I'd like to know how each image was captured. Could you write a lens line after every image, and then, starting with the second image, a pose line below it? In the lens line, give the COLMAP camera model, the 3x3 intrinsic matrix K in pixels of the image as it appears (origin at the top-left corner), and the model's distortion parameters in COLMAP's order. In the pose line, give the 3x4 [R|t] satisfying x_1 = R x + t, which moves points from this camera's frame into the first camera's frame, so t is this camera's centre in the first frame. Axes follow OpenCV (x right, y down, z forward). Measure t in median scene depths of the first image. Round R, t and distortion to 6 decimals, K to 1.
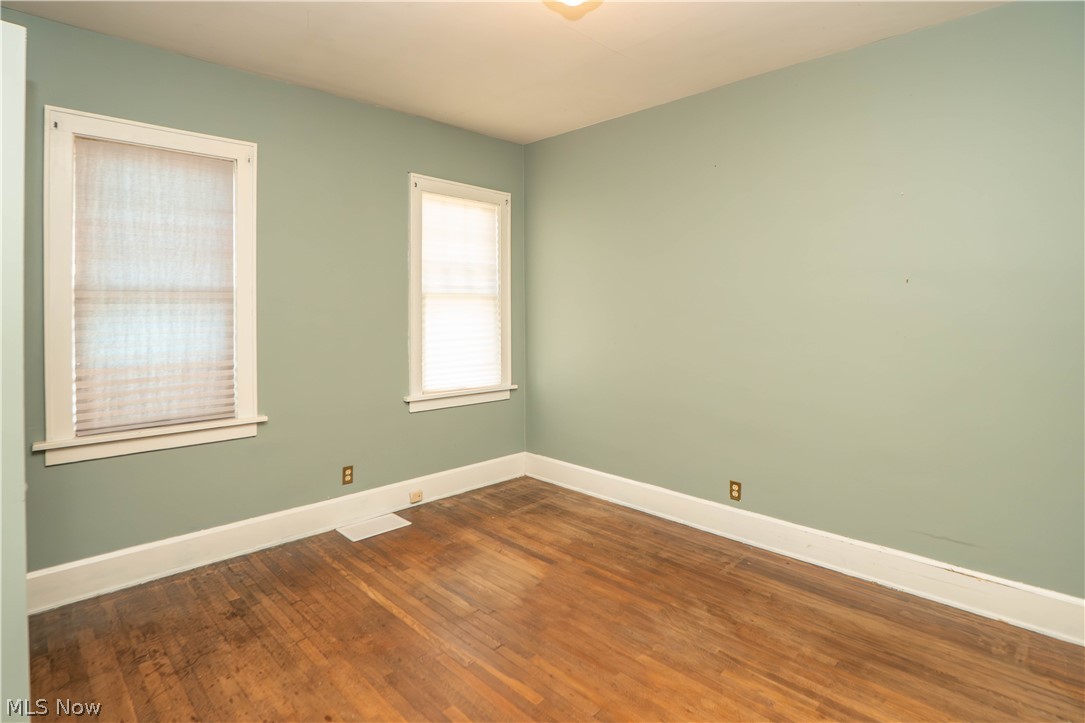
lens RADIAL K [[539.6, 0, 541.5], [0, 539.6, 308.1], [0, 0, 1]] dist [-0.020287, 0.000565]
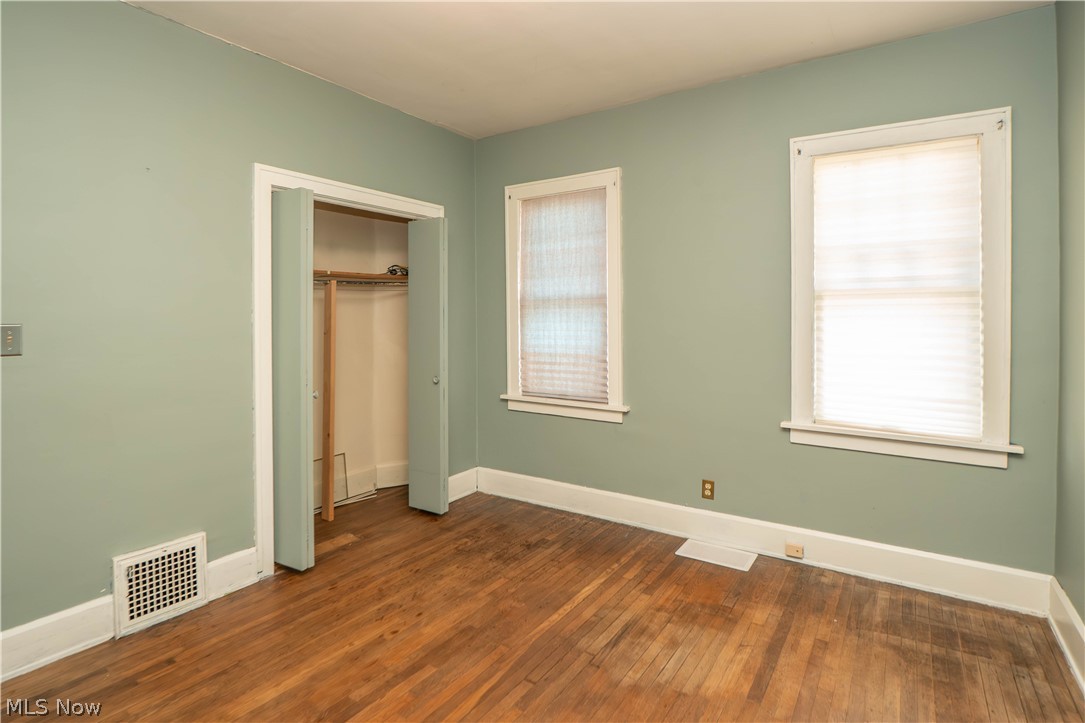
lens RADIAL K [[557.8, 0, 541.7], [0, 557.8, 324.7], [0, 0, 1]] dist [-0.024077, 0.000873]
pose [[0.206337, 0.019209, -0.978292, 0.626970], [0.002651, 0.999793, 0.020191, 0.003906], [0.978477, -0.006760, 0.206243, 0.622887]]
